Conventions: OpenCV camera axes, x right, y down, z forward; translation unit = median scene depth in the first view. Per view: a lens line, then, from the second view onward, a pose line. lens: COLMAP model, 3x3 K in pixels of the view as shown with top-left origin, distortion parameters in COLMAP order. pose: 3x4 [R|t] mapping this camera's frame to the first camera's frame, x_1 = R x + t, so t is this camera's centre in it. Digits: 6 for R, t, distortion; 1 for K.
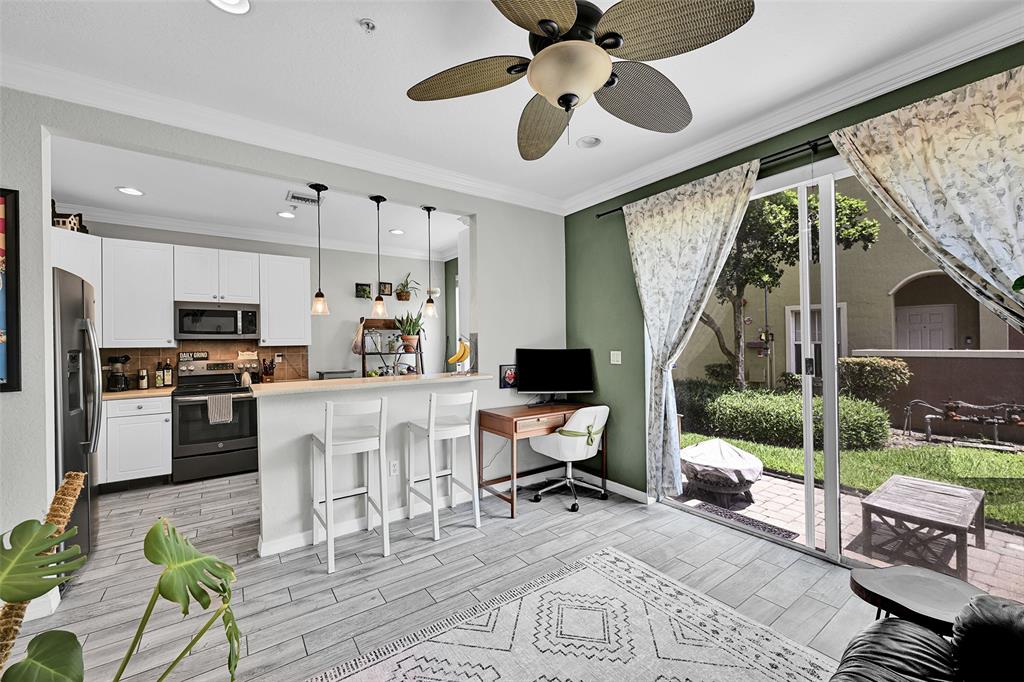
lens RADIAL K [[403.6, 0, 510.0], [0, 403.6, 343.8], [0, 0, 1]] dist [0.000242, 0.000012]
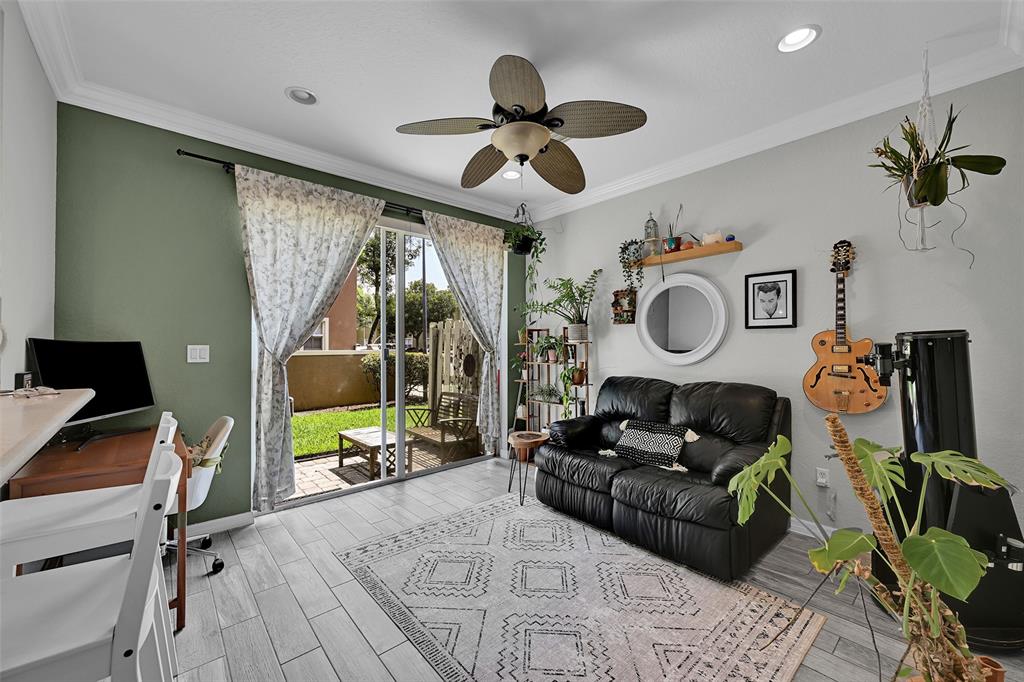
lens RADIAL K [[403.6, 0, 511.5], [0, 403.6, 339.1], [0, 0, 1]] dist [0.000242, 0.000012]
pose [[-0.104473, 0.025562, 0.994199, -0.696289], [0.005976, 0.999668, -0.025075, 0.038660], [-0.994510, 0.003322, -0.104591, 0.657385]]
